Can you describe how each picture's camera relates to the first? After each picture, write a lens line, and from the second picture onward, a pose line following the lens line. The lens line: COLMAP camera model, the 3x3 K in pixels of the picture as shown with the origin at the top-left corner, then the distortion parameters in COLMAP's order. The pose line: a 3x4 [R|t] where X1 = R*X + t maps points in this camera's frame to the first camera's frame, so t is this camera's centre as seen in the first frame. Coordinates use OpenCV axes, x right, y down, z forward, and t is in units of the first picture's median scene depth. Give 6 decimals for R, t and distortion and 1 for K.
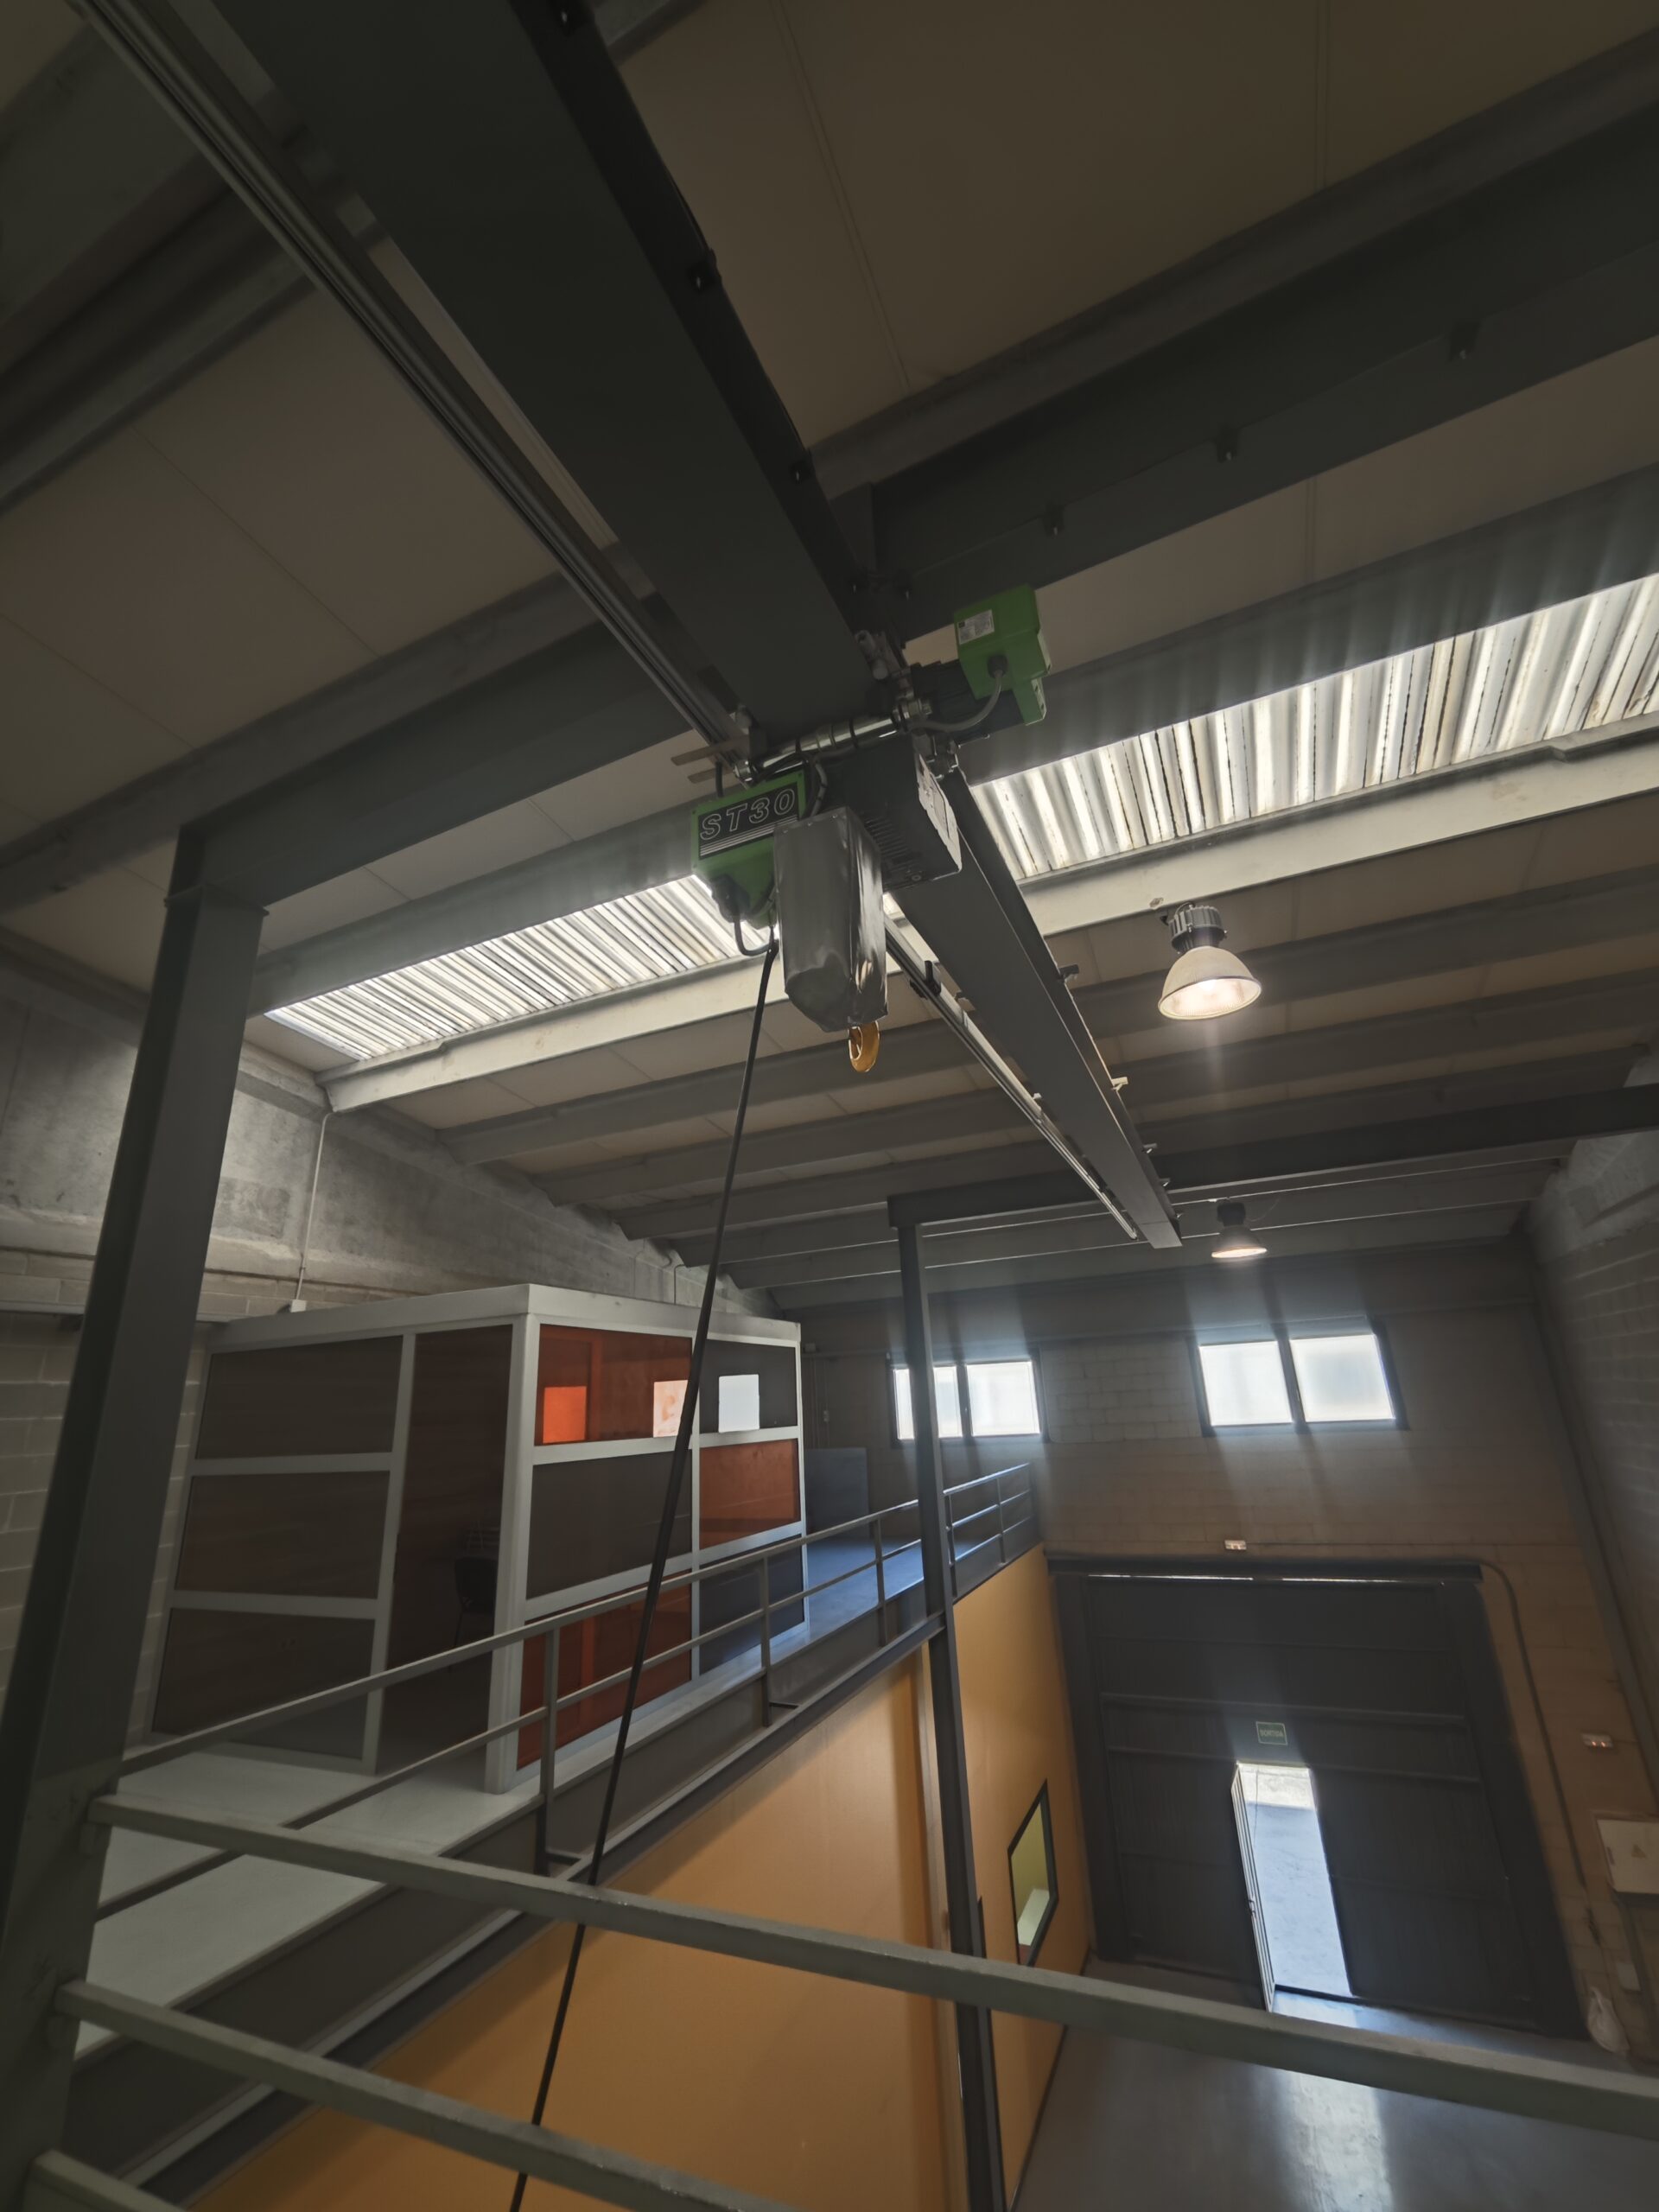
lens RADIAL K [[906.7, 0, 840.6], [0, 906.7, 1098.2], [0, 0, 1]] dist [-0.001613, -0.000908]
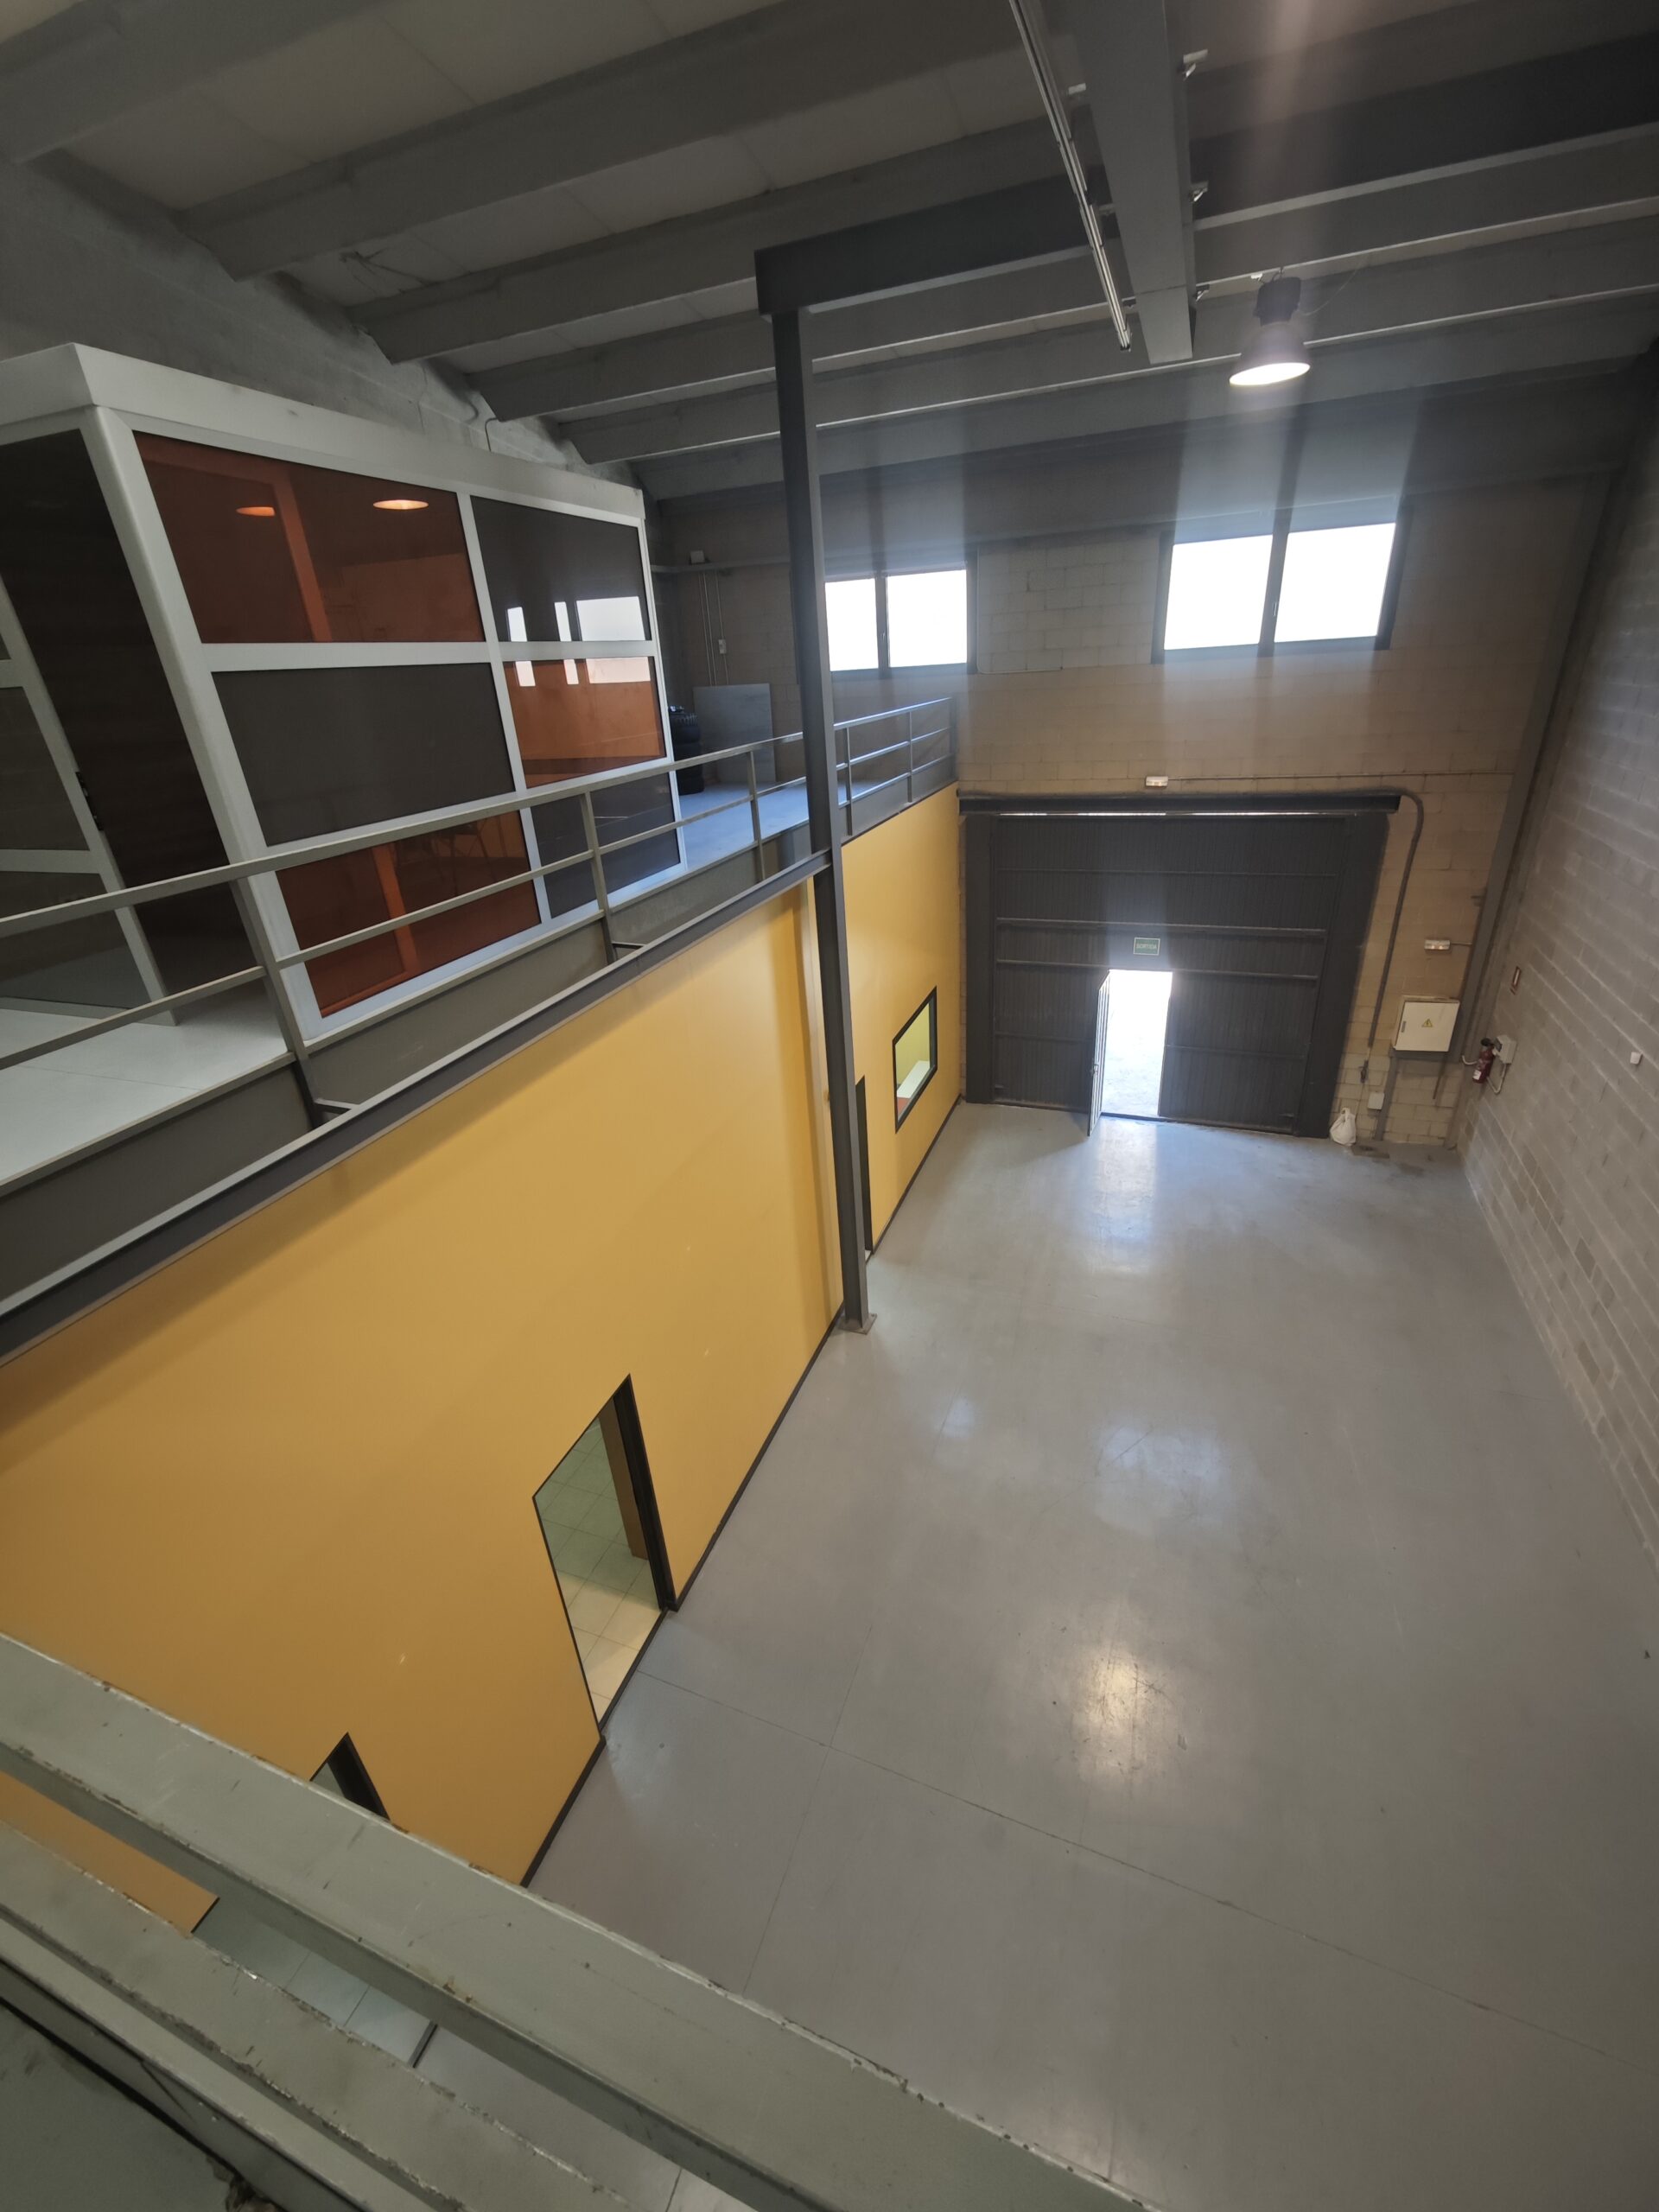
lens RADIAL K [[906.7, 0, 844.9], [0, 906.7, 1101.4], [0, 0, 1]] dist [-0.001613, -0.000908]
pose [[0.997865, -0.036905, 0.053879, 0.056309], [-0.011722, 0.710395, 0.703706, 0.081976], [-0.064246, -0.702835, 0.708446, 0.136885]]
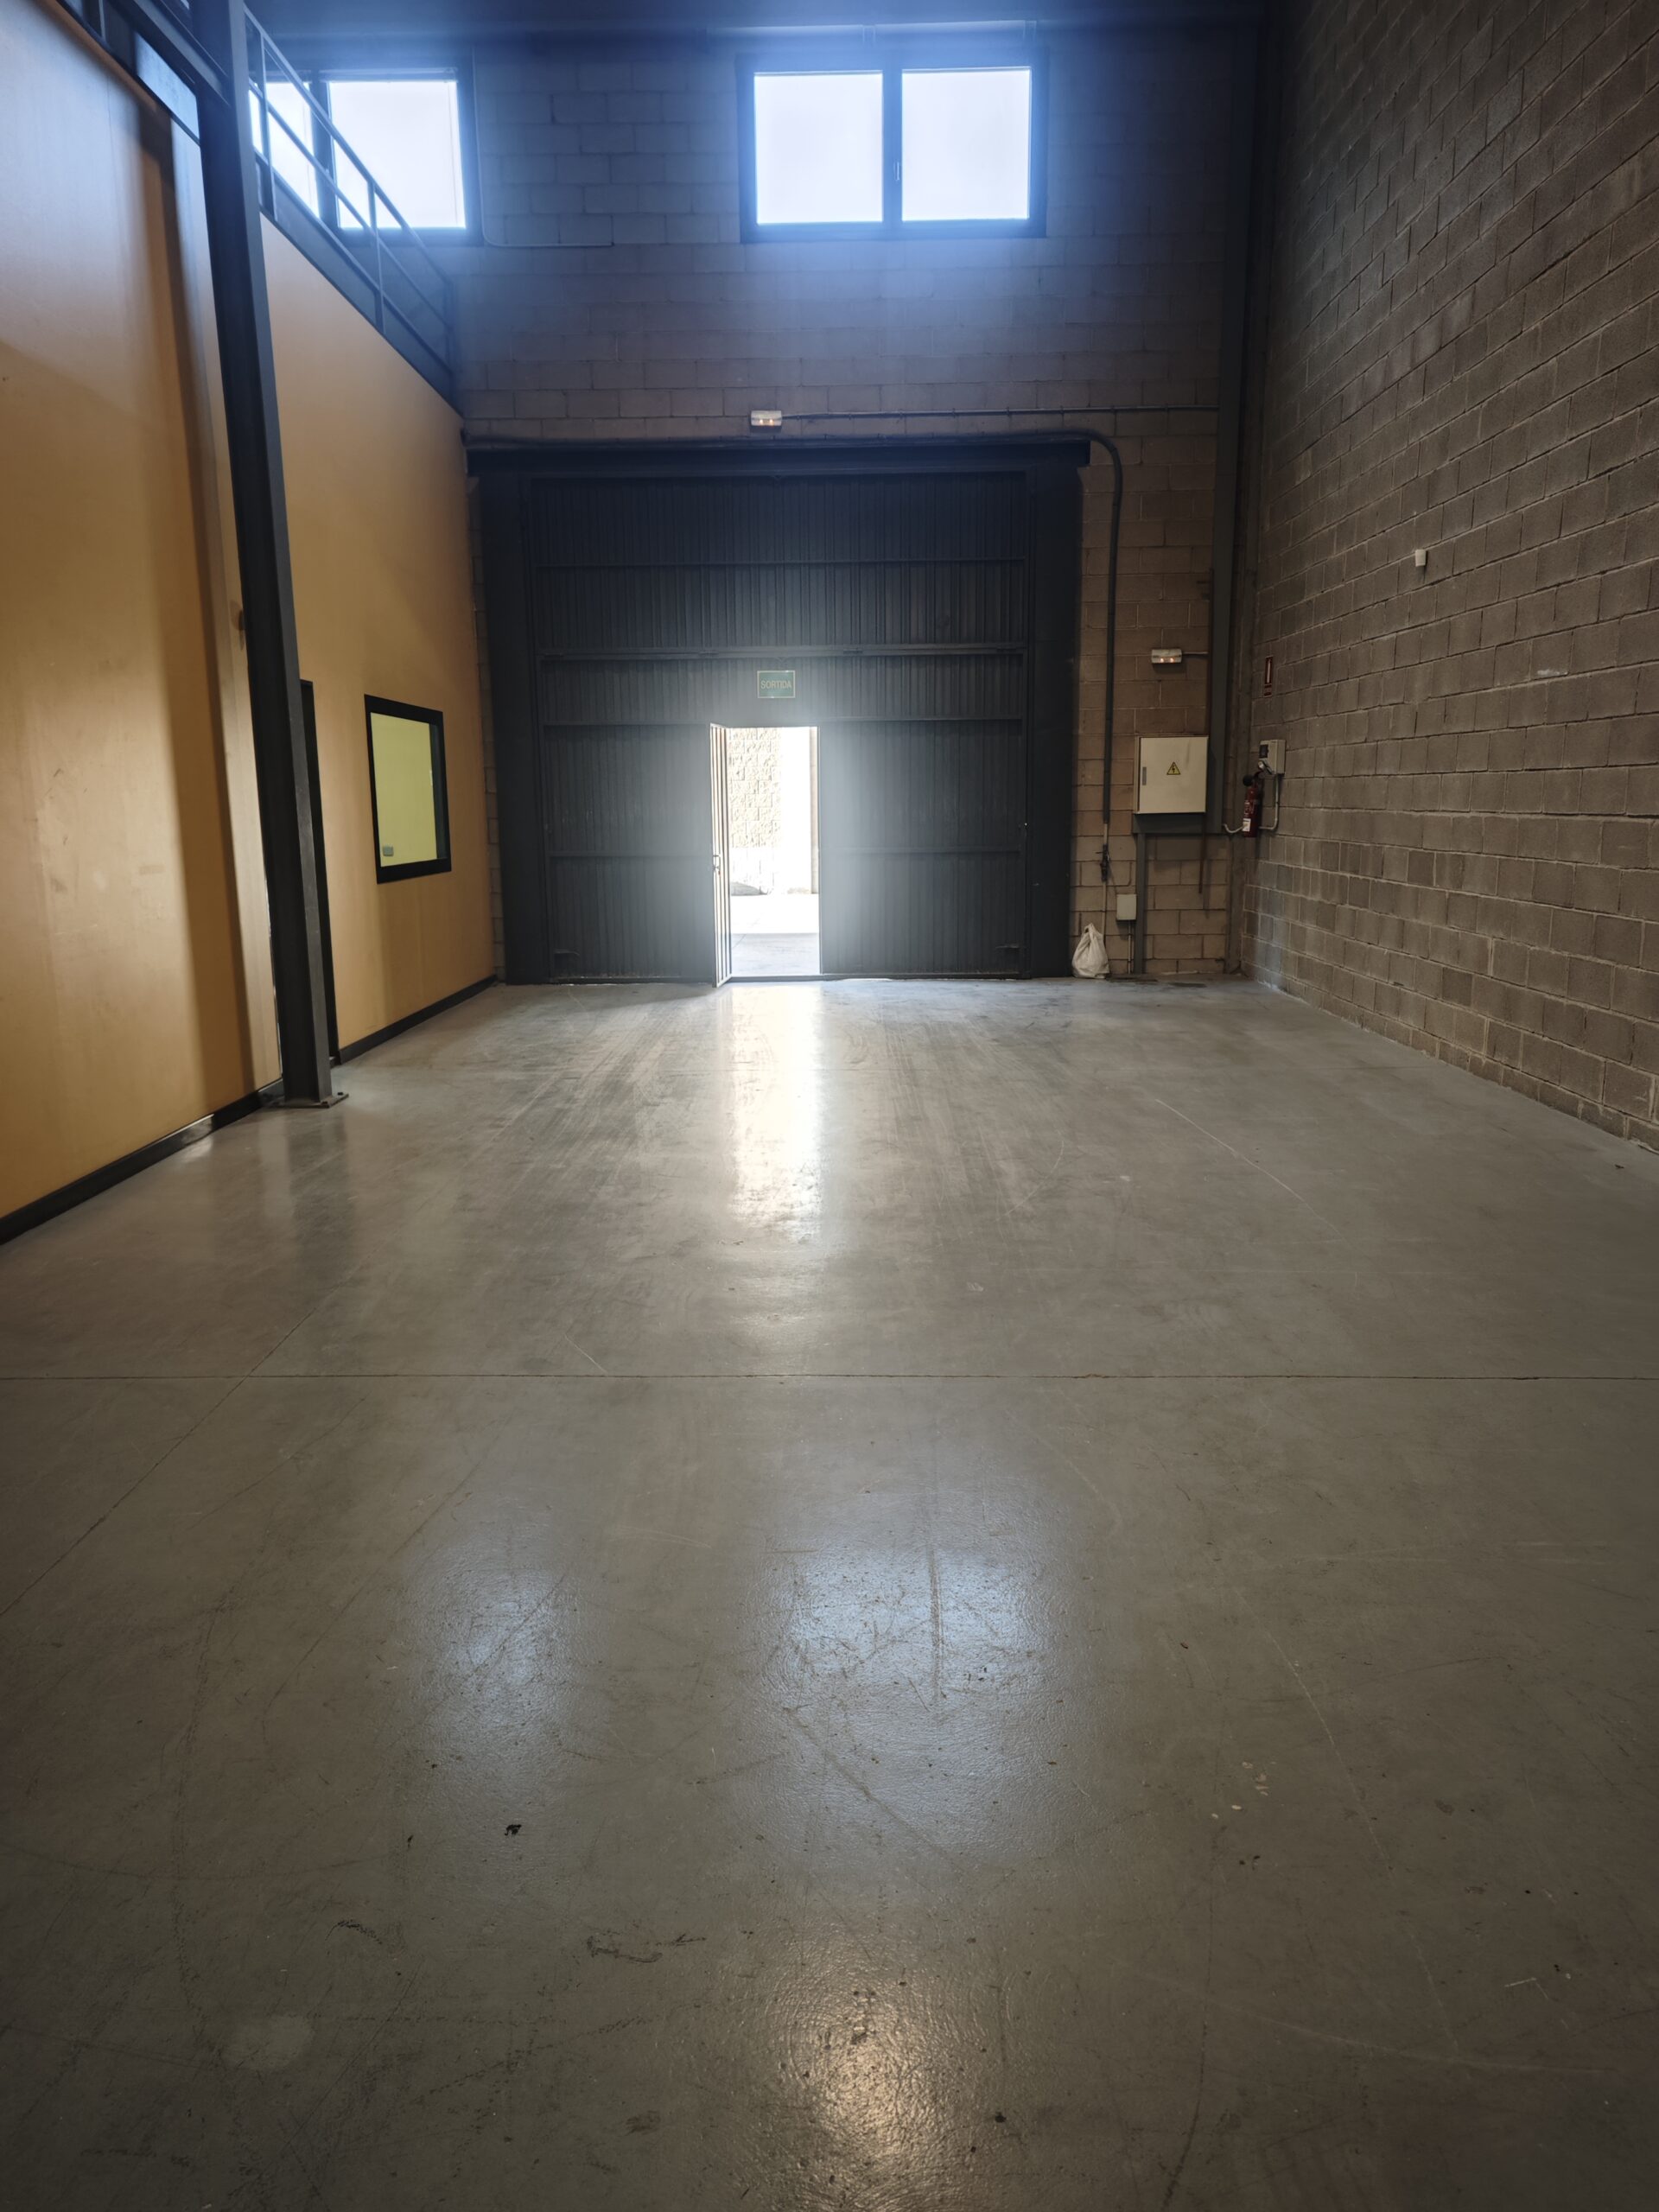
lens RADIAL K [[1487.2, 0, 837.4], [0, 1487.2, 1105.0], [0, 0, 1]] dist [0.012916, 0.005118]
pose [[0.914704, -0.039707, 0.402169, 0.050811], [-0.163355, 0.873907, 0.457822, 0.509305], [-0.369637, -0.484468, 0.792880, -0.094234]]
